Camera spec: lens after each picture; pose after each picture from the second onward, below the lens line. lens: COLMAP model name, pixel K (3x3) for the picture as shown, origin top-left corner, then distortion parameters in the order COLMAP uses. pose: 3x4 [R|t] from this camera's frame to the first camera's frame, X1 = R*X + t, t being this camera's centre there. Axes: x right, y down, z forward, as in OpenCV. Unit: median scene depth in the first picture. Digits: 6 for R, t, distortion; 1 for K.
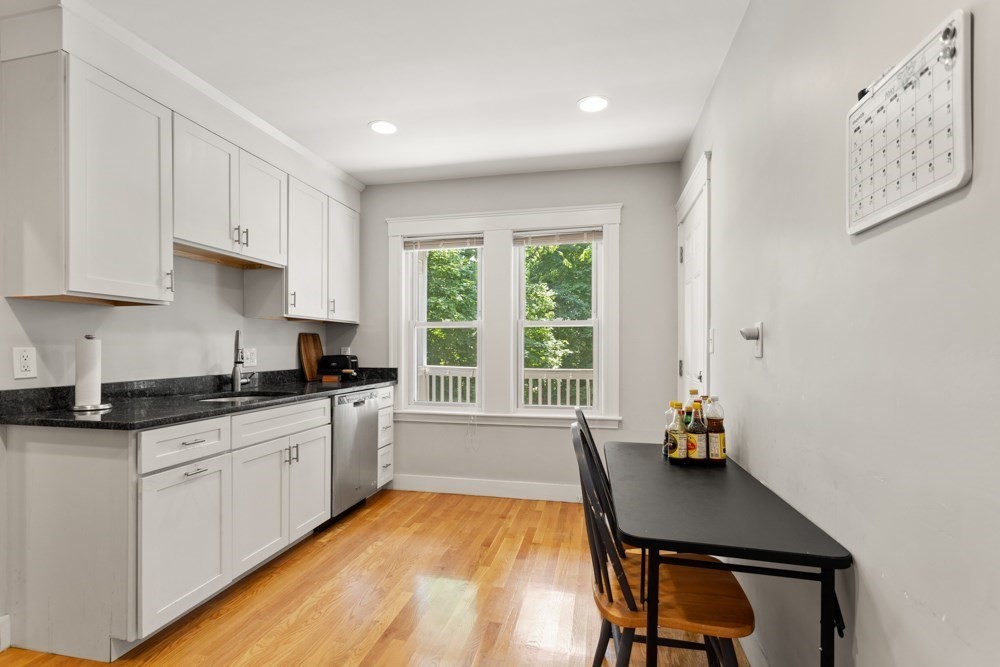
lens RADIAL K [[484.0, 0, 498.1], [0, 484.0, 335.1], [0, 0, 1]] dist [0.000426, 0.000293]
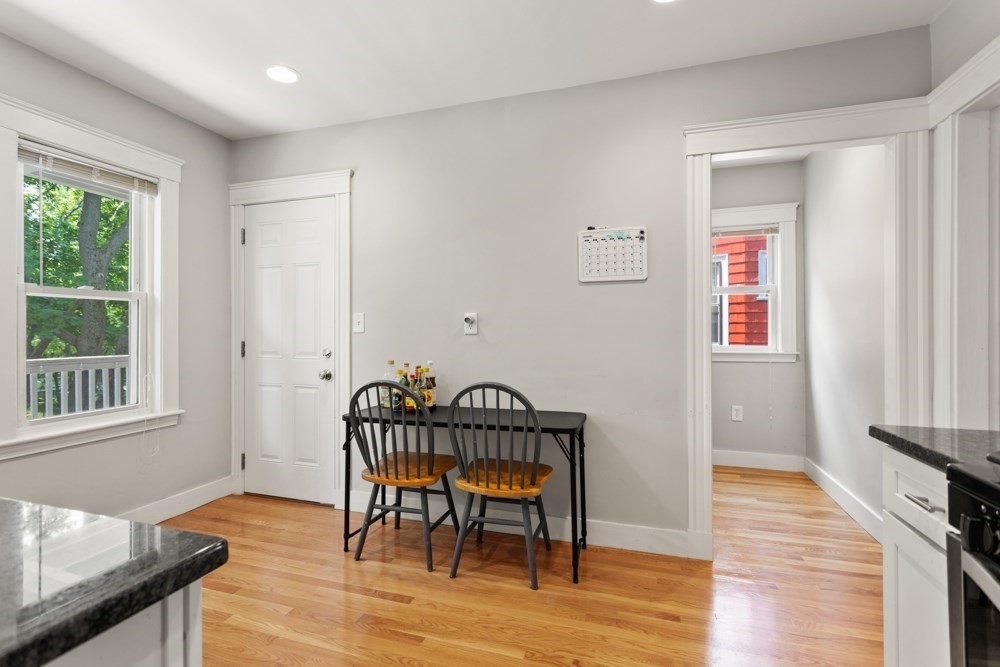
lens RADIAL K [[484.0, 0, 495.9], [0, 484.0, 334.8], [0, 0, 1]] dist [0.000426, 0.000293]
pose [[0.103551, -0.002192, 0.994622, -0.546195], [-0.020614, 0.999778, 0.004350, 0.023161], [-0.994410, -0.020953, 0.103483, 0.349634]]
